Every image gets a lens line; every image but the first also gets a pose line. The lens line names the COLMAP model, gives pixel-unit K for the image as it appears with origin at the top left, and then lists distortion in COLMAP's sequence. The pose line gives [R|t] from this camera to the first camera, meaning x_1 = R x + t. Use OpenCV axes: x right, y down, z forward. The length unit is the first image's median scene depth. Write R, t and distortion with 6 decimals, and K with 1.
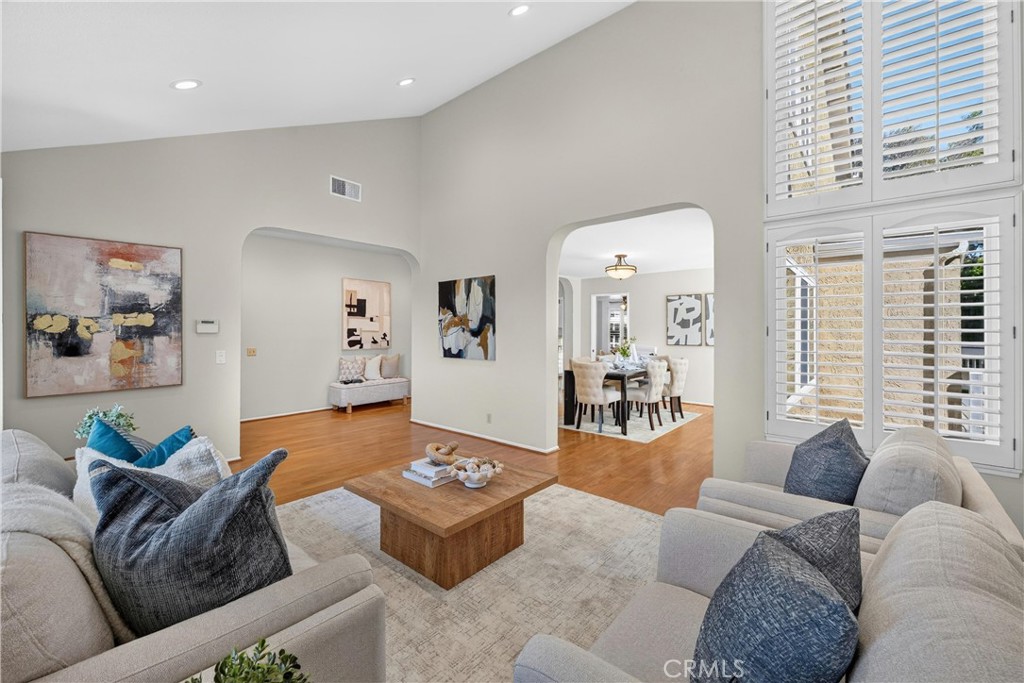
lens RADIAL K [[414.2, 0, 516.8], [0, 414.2, 335.0], [0, 0, 1]] dist [-0.004832, -0.000259]
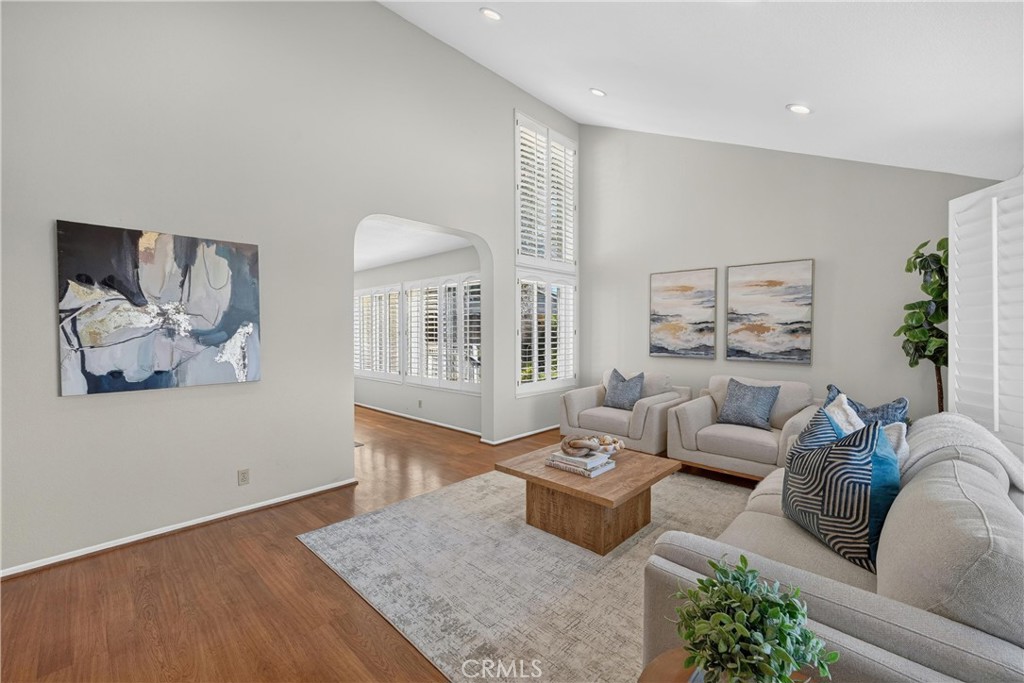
lens RADIAL K [[414.2, 0, 508.9], [0, 414.2, 339.8], [0, 0, 1]] dist [-0.004832, -0.000259]
pose [[0.064161, -0.013907, 0.997843, -0.643556], [0.009496, 0.999866, 0.013324, -0.006197], [-0.997894, 0.008621, 0.064284, 0.564073]]
